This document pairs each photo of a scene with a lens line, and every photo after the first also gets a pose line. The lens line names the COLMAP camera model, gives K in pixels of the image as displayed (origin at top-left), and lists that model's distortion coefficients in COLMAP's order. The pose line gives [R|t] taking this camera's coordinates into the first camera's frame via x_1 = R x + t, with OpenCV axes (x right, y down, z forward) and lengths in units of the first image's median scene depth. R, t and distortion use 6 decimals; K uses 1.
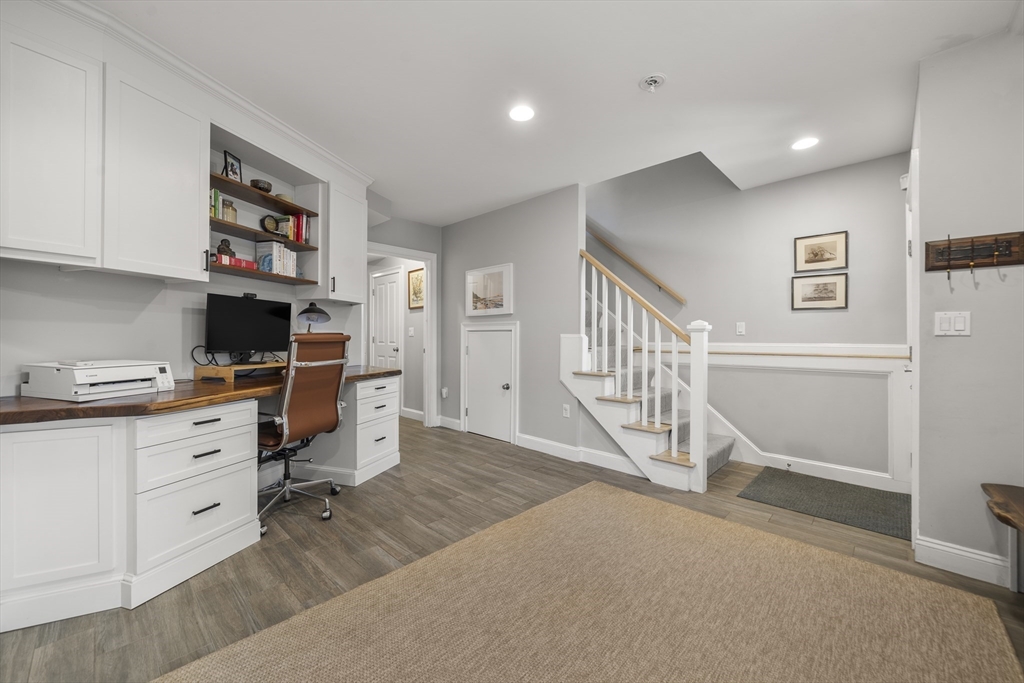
lens RADIAL K [[396.7, 0, 501.2], [0, 396.7, 335.8], [0, 0, 1]] dist [-0.007174, 0.000421]
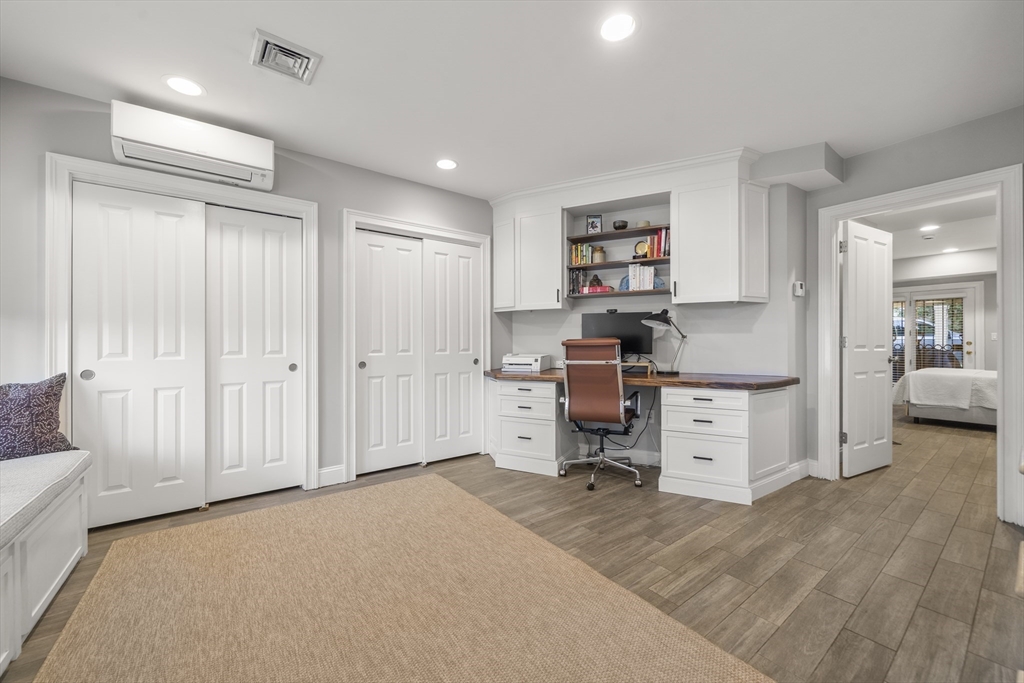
lens RADIAL K [[396.7, 0, 507.0], [0, 396.7, 342.0], [0, 0, 1]] dist [-0.007174, 0.000421]
pose [[-0.159455, -0.005648, -0.987189, 0.778489], [0.008721, 0.999937, -0.007130, 0.010108], [0.987167, -0.009746, -0.159395, 0.899624]]
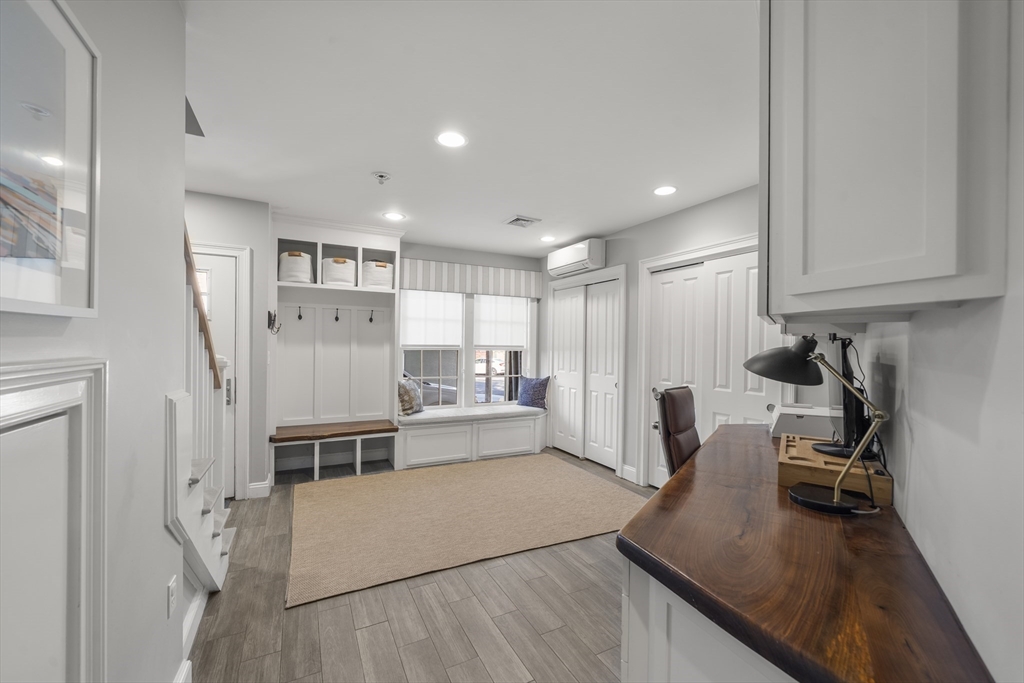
lens RADIAL K [[396.7, 0, 503.5], [0, 396.7, 348.6], [0, 0, 1]] dist [-0.007174, 0.000421]
pose [[-0.948087, -0.021042, 0.317313, -0.357346], [-0.020860, 0.999775, 0.003971, -0.079825], [-0.317325, -0.002854, -0.948313, 1.808964]]
